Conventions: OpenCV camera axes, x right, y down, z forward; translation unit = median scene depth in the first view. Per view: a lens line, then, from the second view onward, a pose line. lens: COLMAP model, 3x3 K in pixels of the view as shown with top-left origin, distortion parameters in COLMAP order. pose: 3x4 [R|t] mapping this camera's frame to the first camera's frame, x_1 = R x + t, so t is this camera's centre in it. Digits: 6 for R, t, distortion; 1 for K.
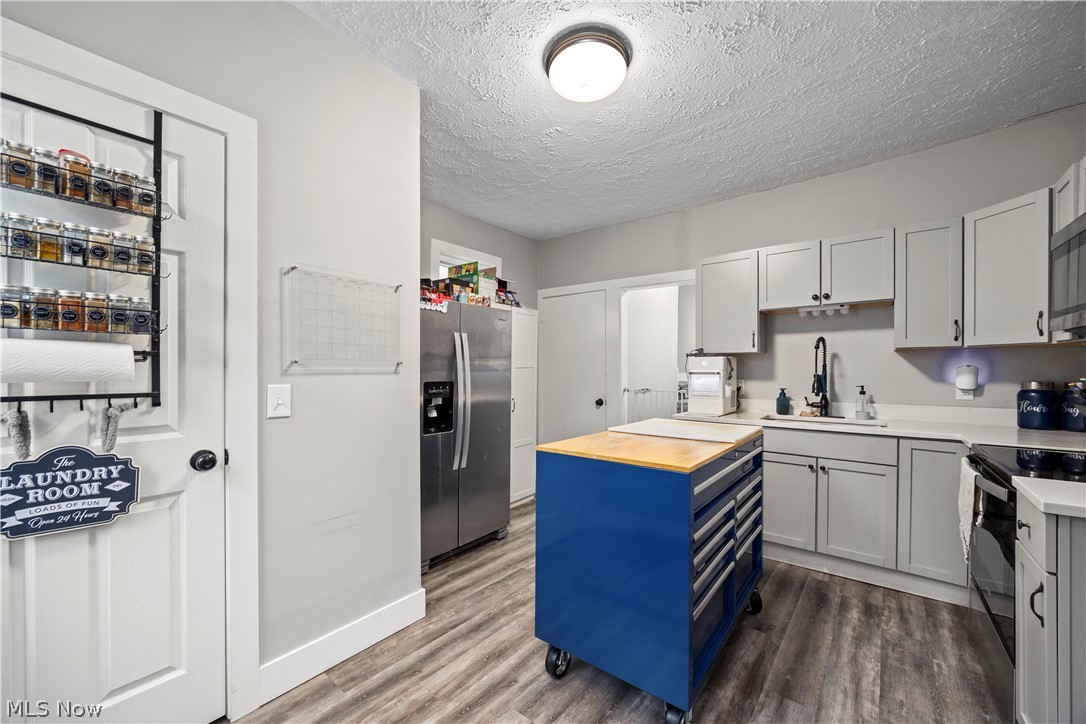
lens RADIAL K [[419.8, 0, 540.9], [0, 419.8, 365.4], [0, 0, 1]] dist [-0.003030, 0.000055]
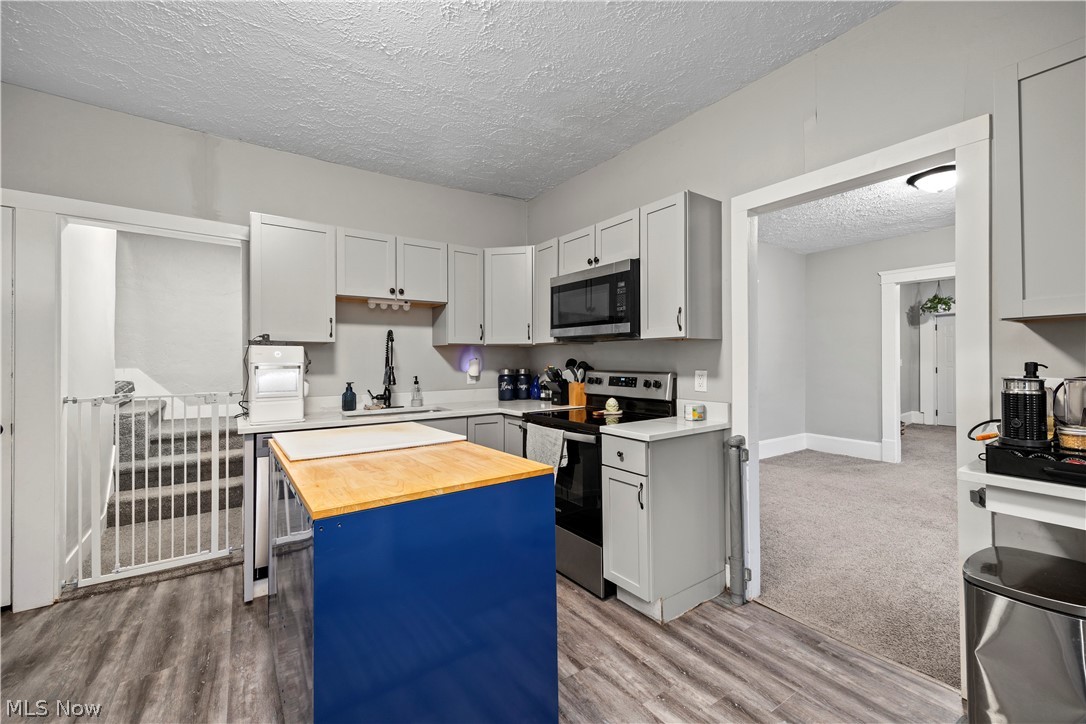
lens RADIAL K [[444.3, 0, 534.5], [0, 444.3, 354.9], [0, 0, 1]] dist [0.003681, 0.000219]
pose [[0.284590, 0.013441, 0.958555, -0.309651], [-0.003978, 0.999910, -0.012840, 0.006218], [-0.958641, -0.000159, 0.284618, 0.401794]]
